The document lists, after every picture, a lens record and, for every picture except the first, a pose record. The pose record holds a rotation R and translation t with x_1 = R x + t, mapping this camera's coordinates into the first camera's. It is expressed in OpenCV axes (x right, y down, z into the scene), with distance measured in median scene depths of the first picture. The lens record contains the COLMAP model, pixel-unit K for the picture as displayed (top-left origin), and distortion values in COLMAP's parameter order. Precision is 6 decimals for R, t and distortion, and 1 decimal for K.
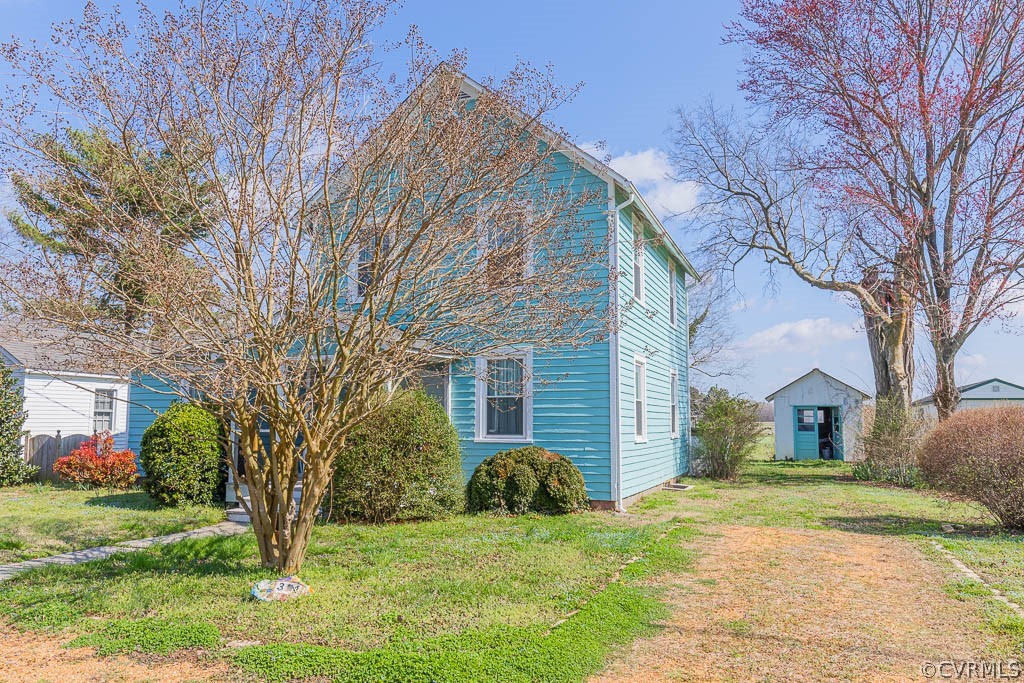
lens RADIAL K [[744.2, 0, 510.3], [0, 744.2, 341.9], [0, 0, 1]] dist [0.012477, 0.001585]
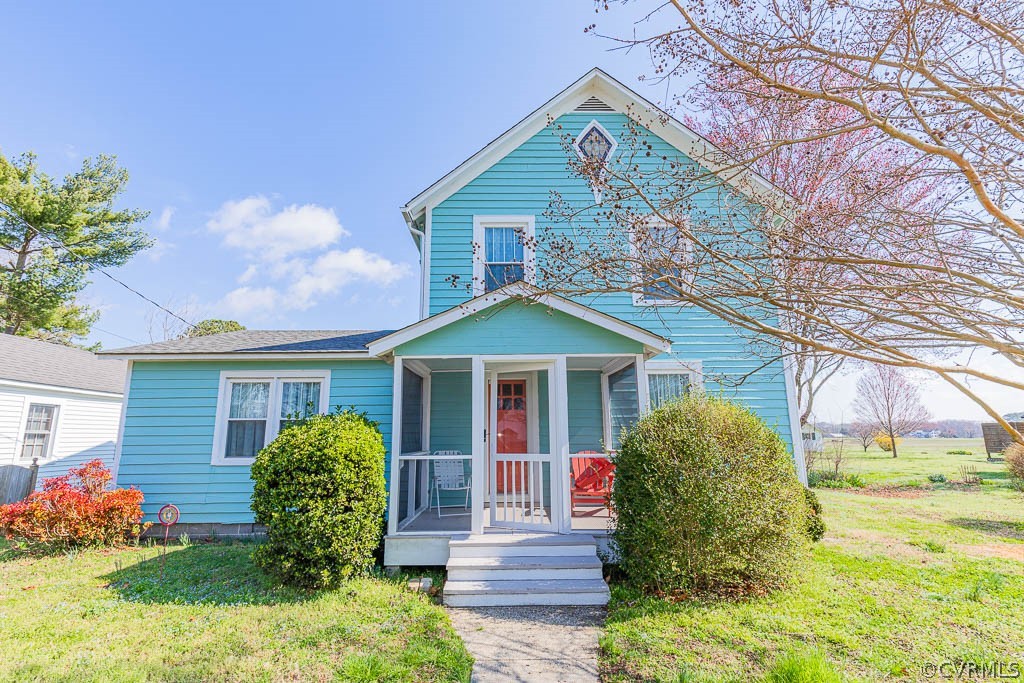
lens RADIAL K [[483.9, 0, 512.0], [0, 483.9, 340.2], [0, 0, 1]] dist [0.012905, -0.001344]
pose [[0.925091, 0.072046, 0.372850, -0.431383], [-0.034833, 0.993798, -0.105608, 0.051257], [-0.378146, 0.084710, 0.921862, 0.511313]]
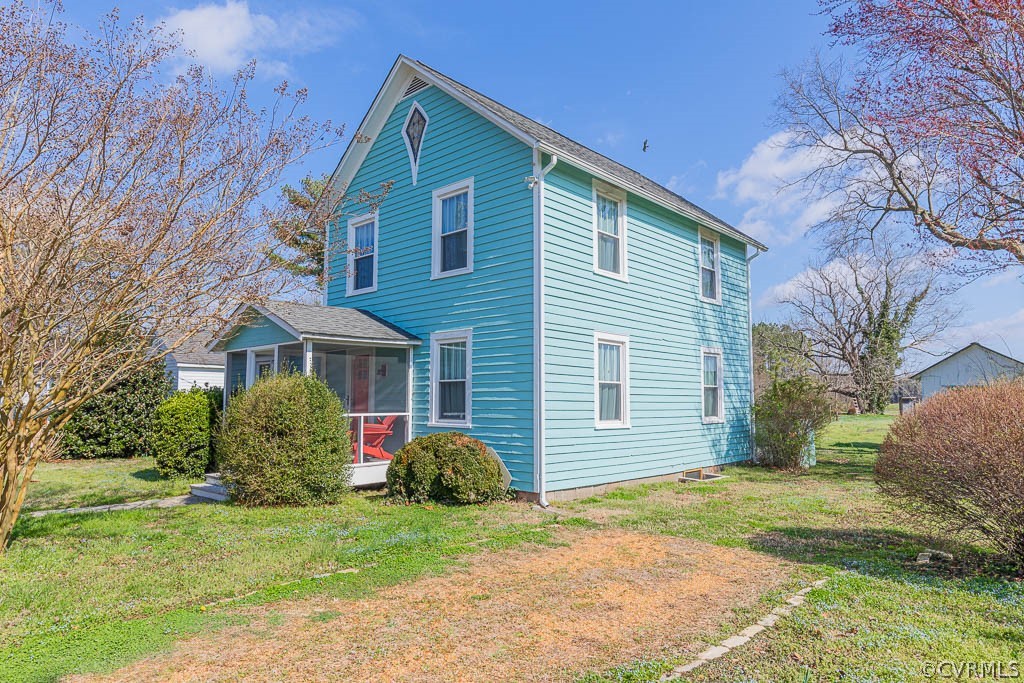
lens RADIAL K [[637.2, 0, 510.0], [0, 637.2, 344.5], [0, 0, 1]] dist [0.006988, 0.001089]
pose [[0.932233, -0.033396, -0.360315, 0.363930], [0.039248, 0.999190, 0.008937, 0.021235], [0.359724, -0.022473, 0.932788, 0.239057]]
